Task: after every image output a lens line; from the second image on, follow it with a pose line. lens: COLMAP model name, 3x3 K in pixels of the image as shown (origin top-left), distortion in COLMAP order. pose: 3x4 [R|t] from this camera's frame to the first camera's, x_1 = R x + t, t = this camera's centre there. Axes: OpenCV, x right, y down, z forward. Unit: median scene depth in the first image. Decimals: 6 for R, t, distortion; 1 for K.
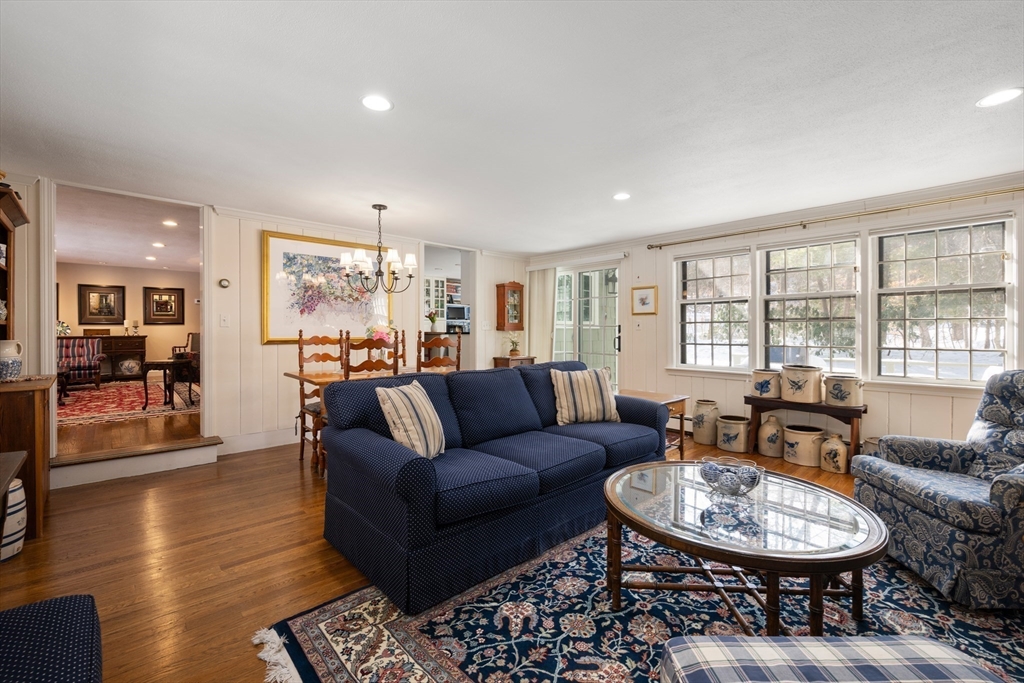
lens RADIAL K [[439.6, 0, 515.5], [0, 439.6, 336.6], [0, 0, 1]] dist [0.000402, 0.000126]
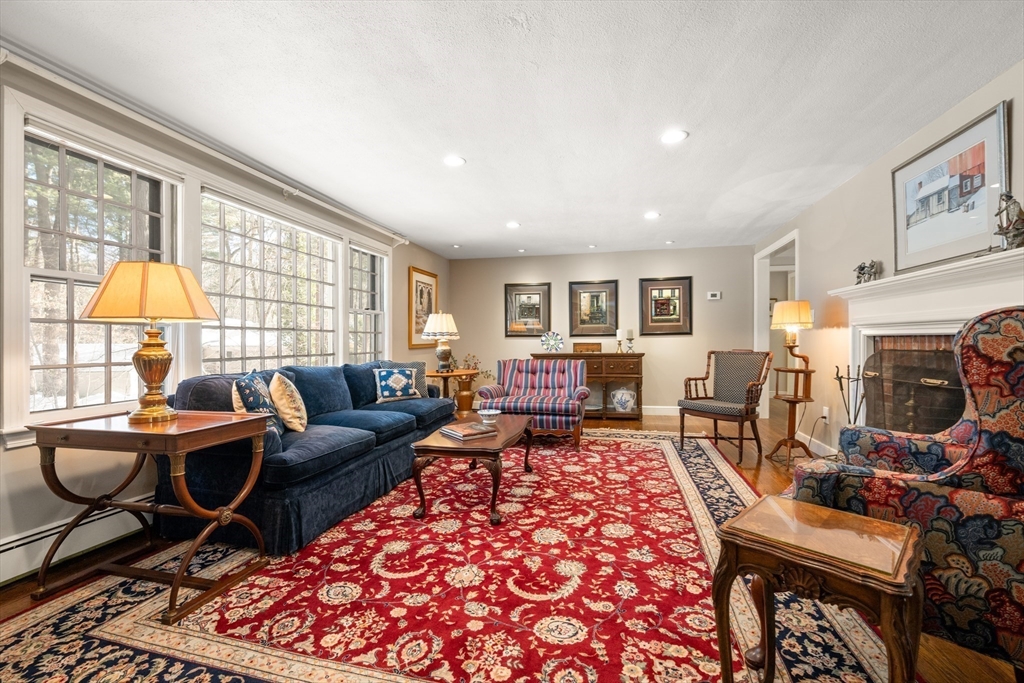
lens RADIAL K [[439.6, 0, 515.5], [0, 439.6, 336.6], [0, 0, 1]] dist [0.000402, 0.000126]
pose [[0.559970, -0.006310, -0.828489, -0.427142], [-0.006886, 0.999901, -0.012270, -0.017760], [0.828484, 0.012576, 0.559871, 0.504204]]
